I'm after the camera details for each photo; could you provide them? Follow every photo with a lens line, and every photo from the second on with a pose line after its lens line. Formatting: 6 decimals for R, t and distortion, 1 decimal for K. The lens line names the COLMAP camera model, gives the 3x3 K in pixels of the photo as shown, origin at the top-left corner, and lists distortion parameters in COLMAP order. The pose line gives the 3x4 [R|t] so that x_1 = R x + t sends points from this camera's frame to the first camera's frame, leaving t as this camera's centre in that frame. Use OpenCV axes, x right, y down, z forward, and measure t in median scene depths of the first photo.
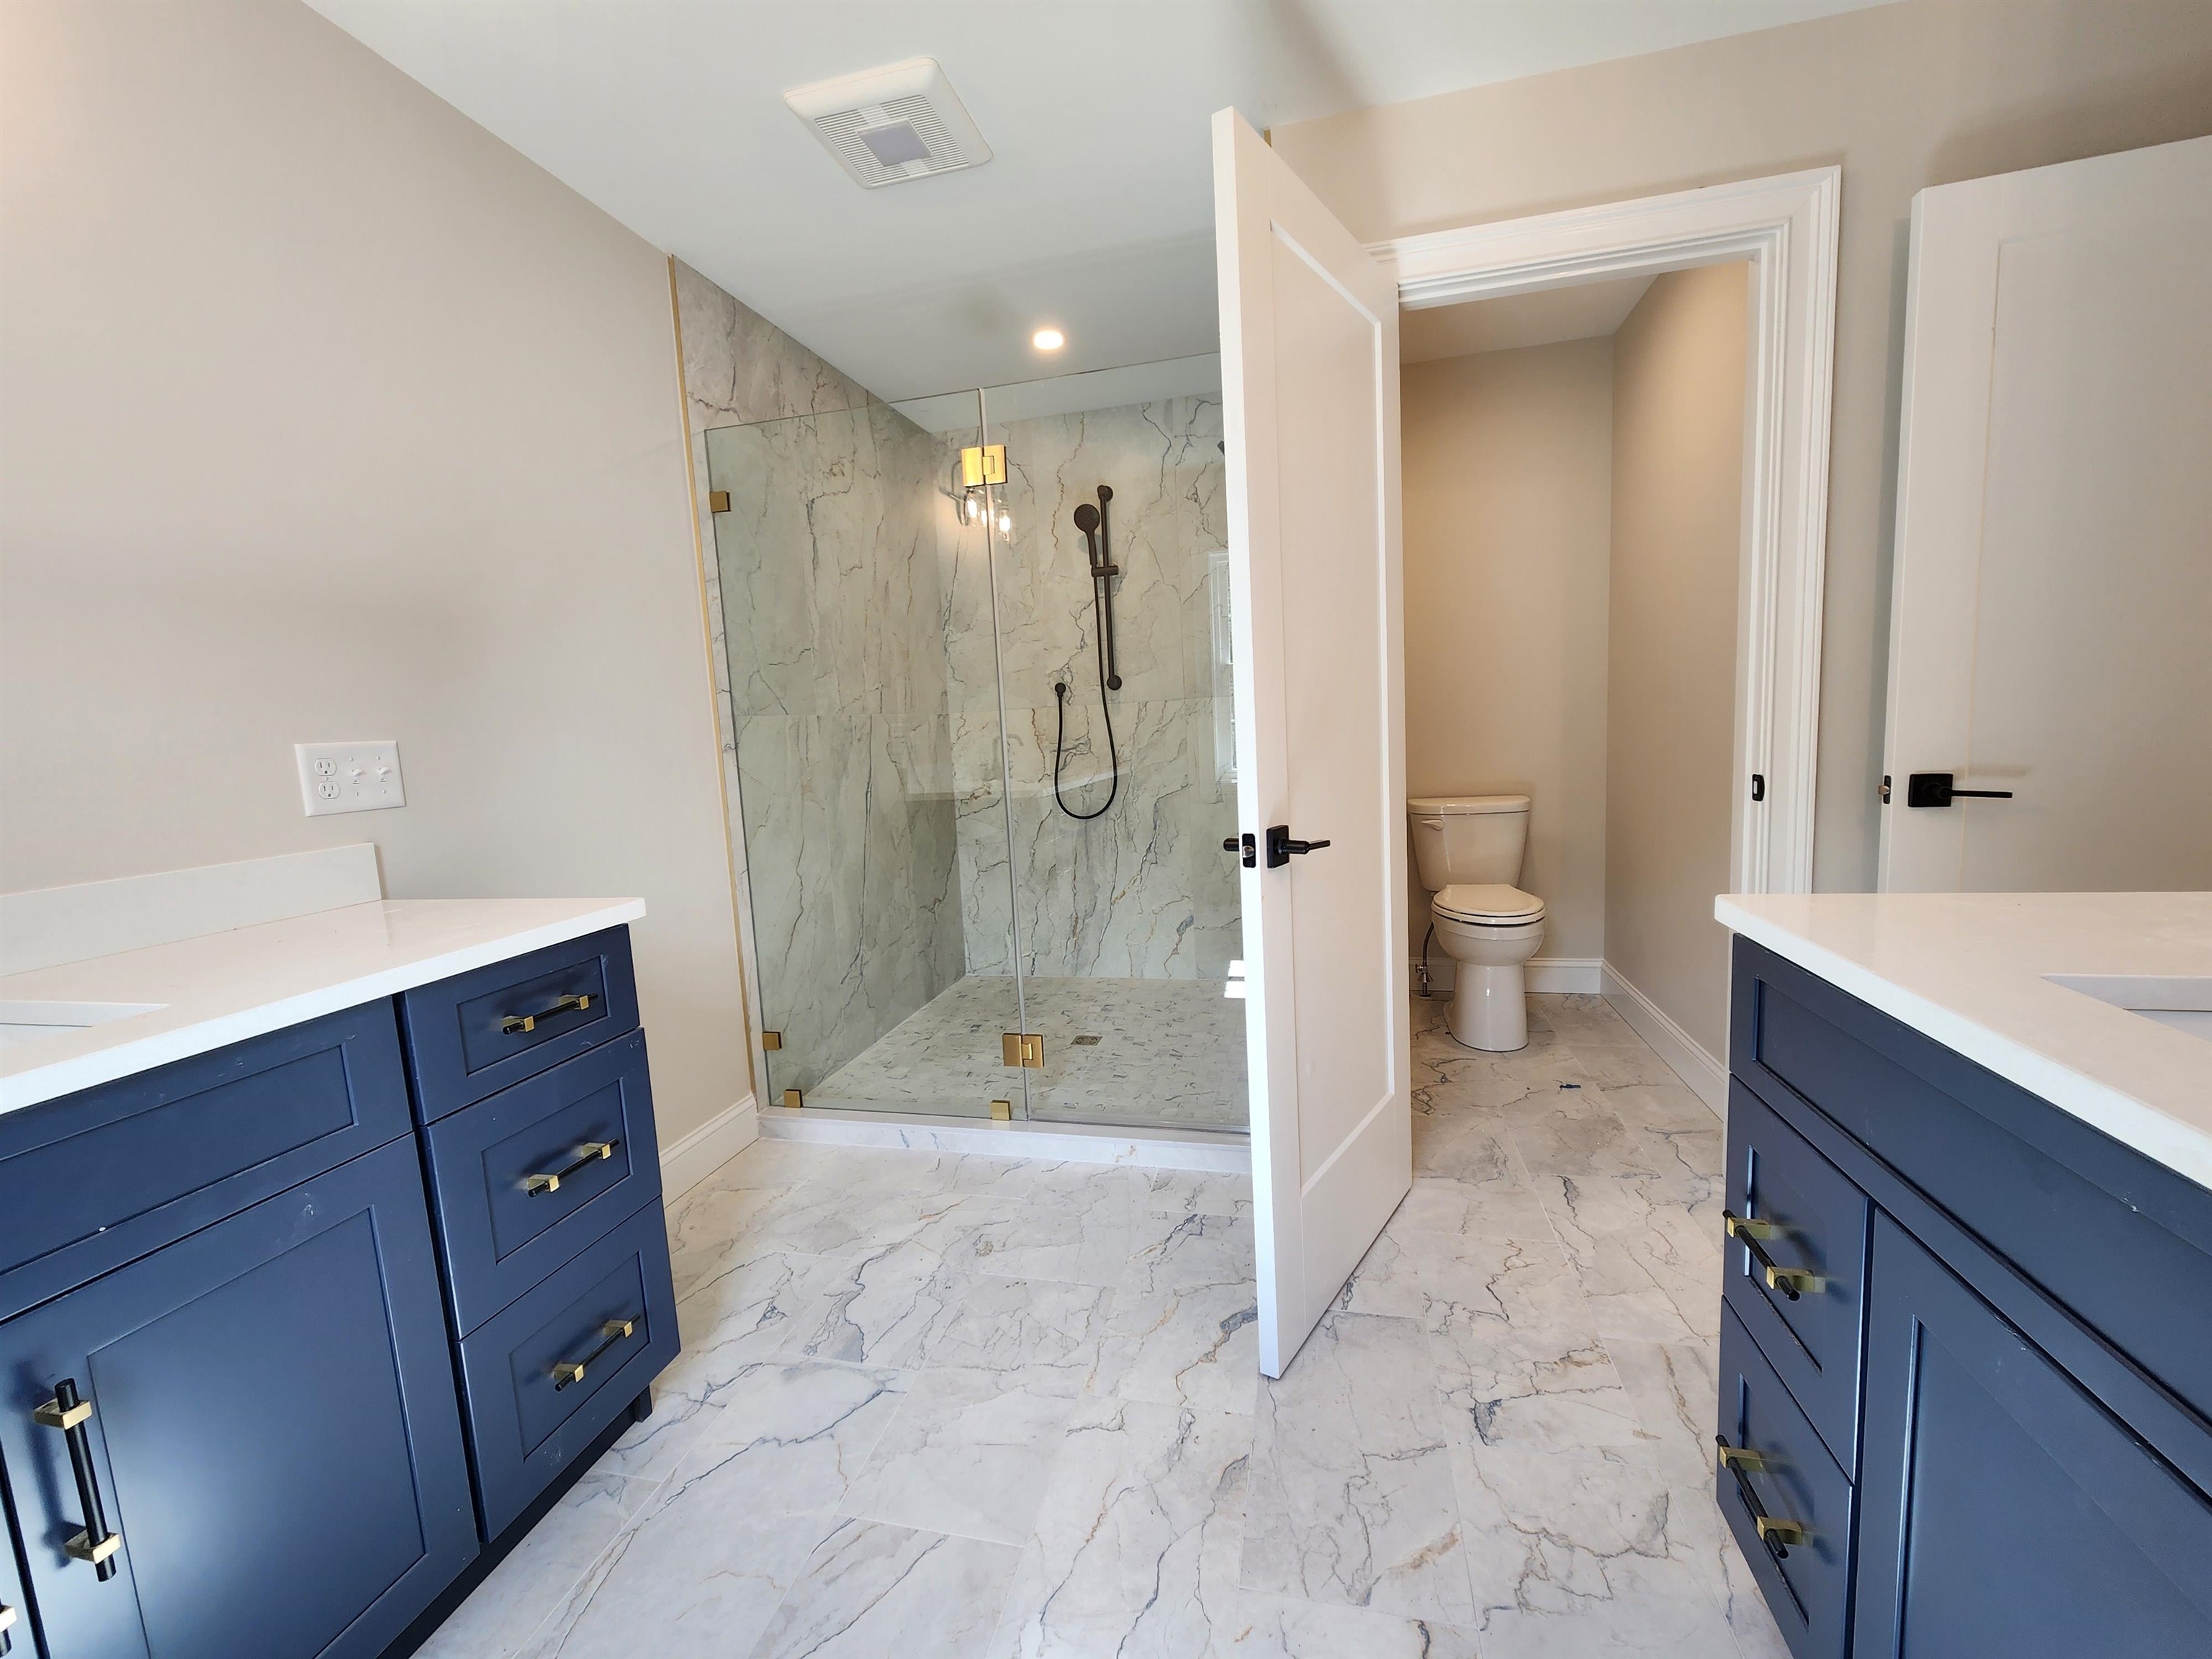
lens RADIAL K [[909.6, 0, 1100.3], [0, 909.6, 831.8], [0, 0, 1]] dist [-0.001752, 0.000490]
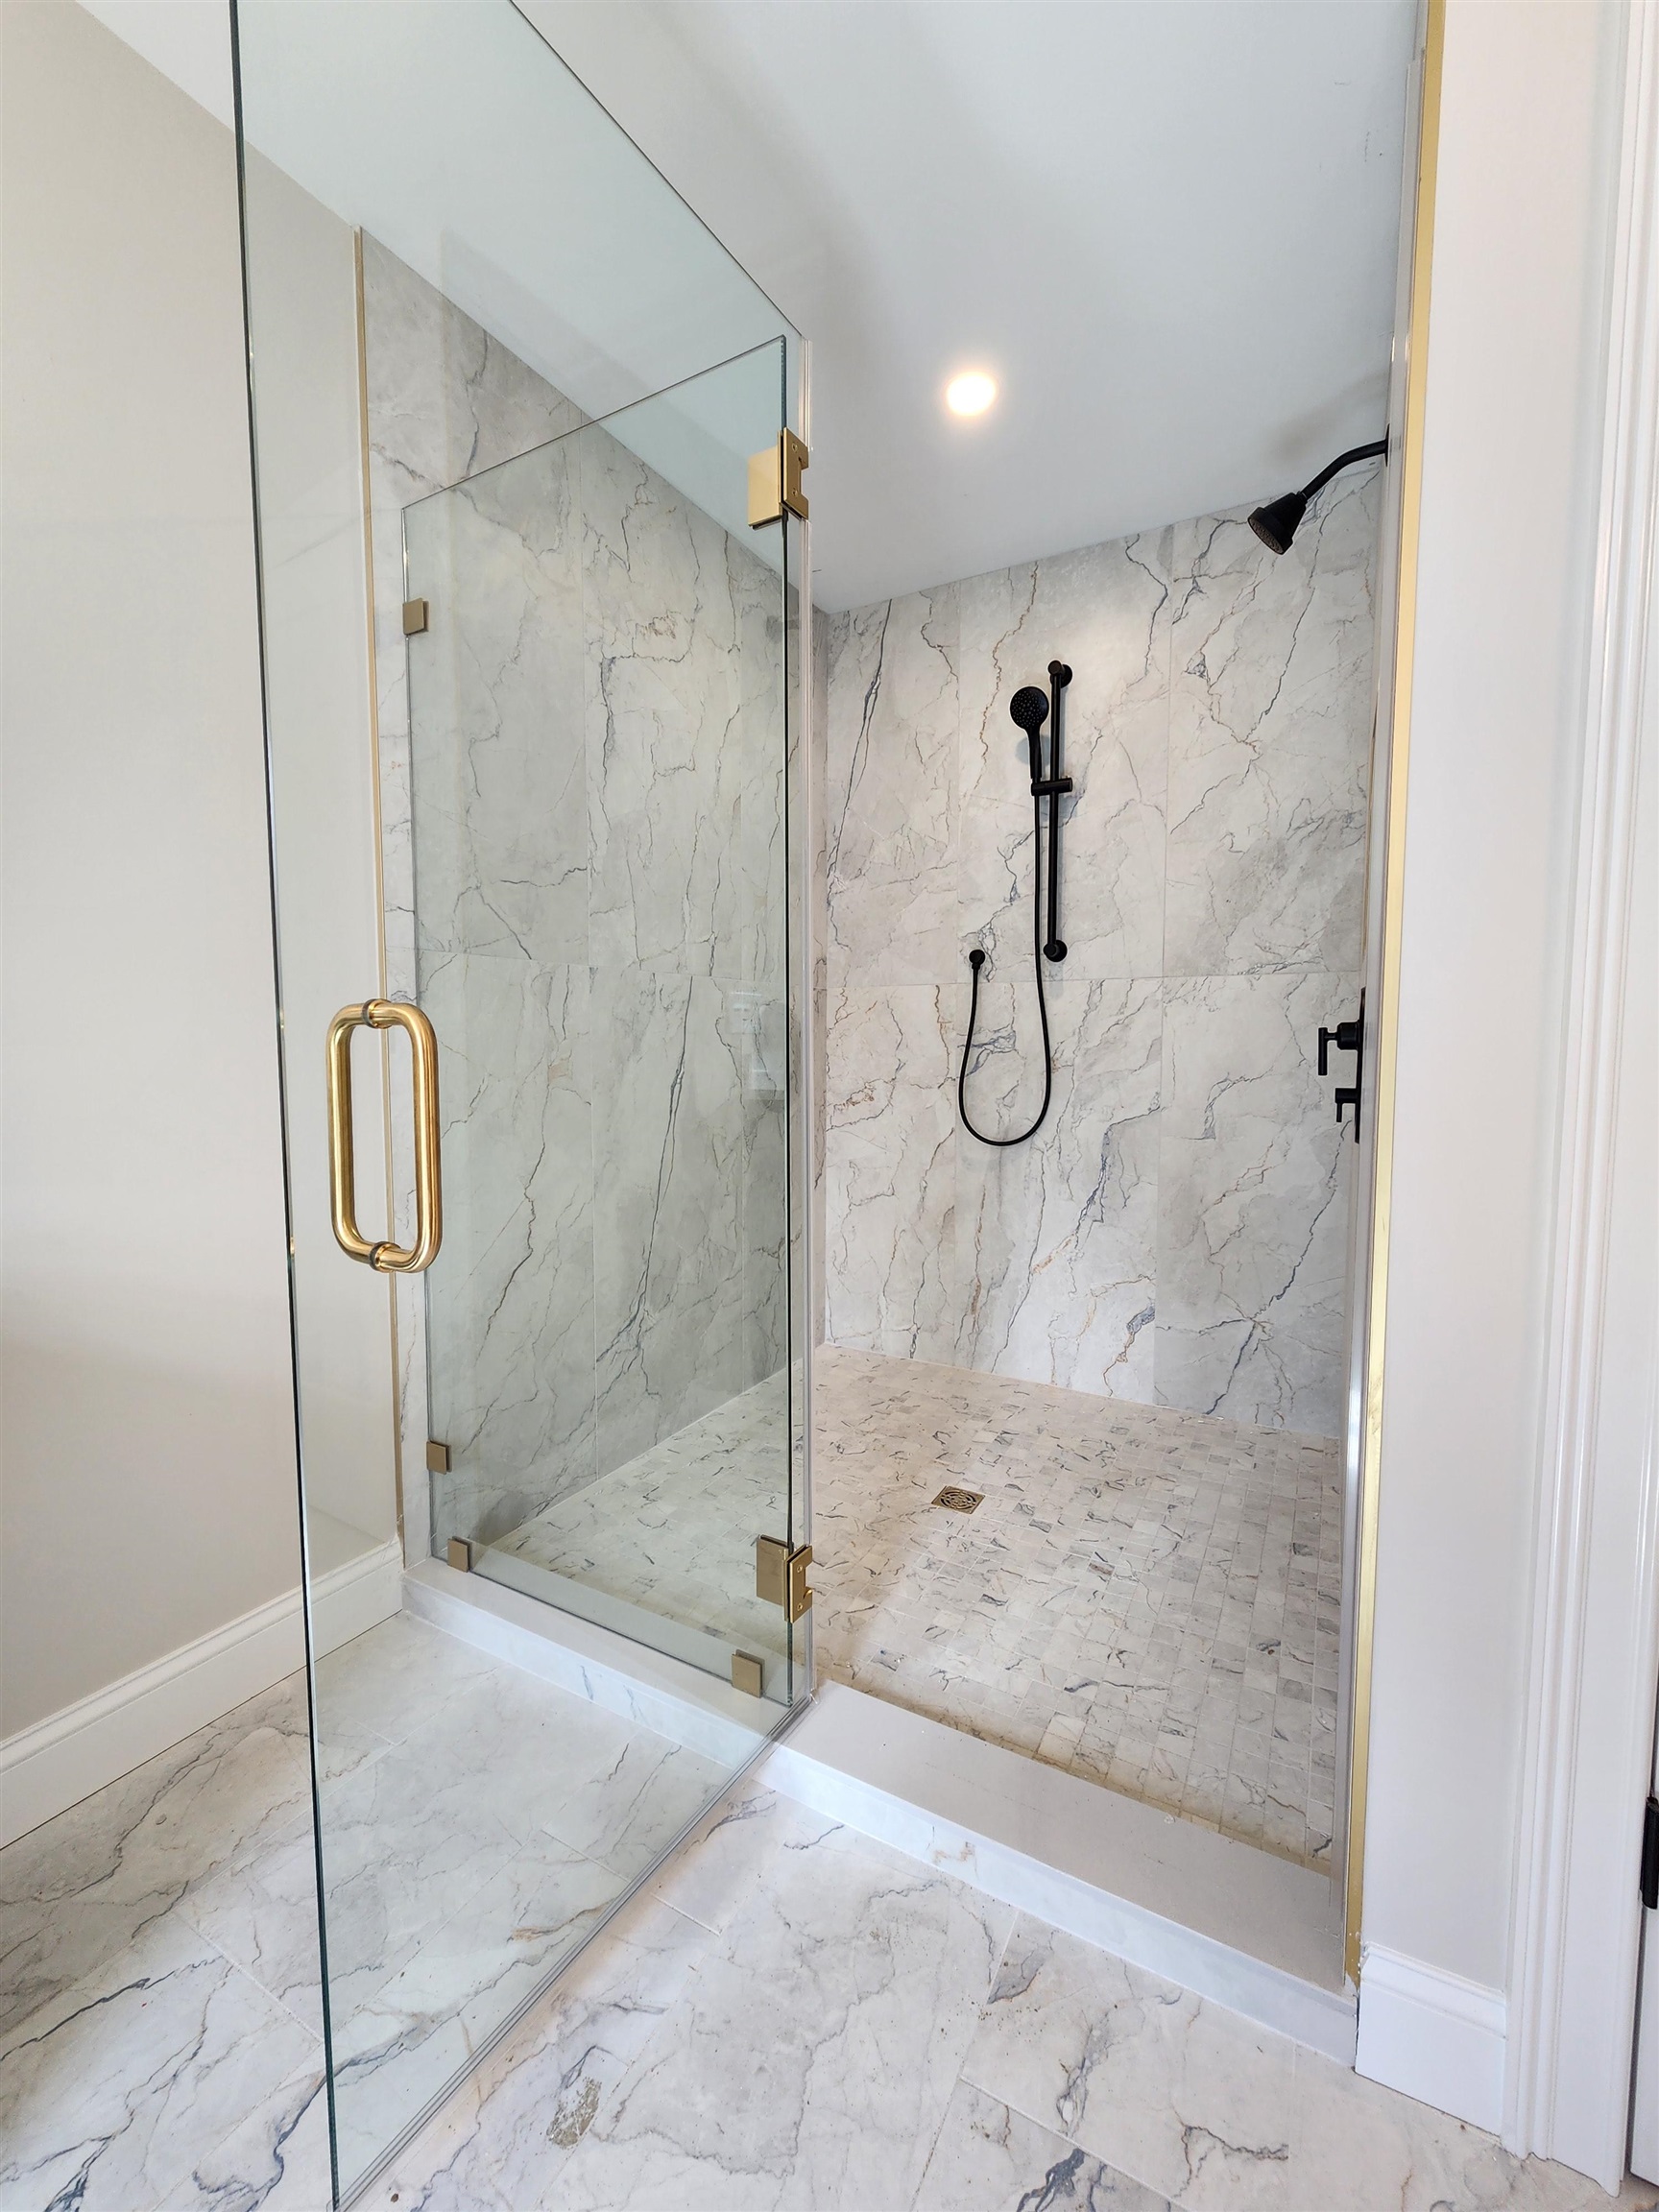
lens RADIAL K [[909.6, 0, 839.2], [0, 909.6, 1097.4], [0, 0, 1]] dist [-0.001752, 0.000490]
pose [[0.964803, 0.070157, -0.253444, 0.045209], [-0.082288, 0.995900, -0.037569, -0.017616], [0.249769, 0.057102, 0.966620, 0.353676]]
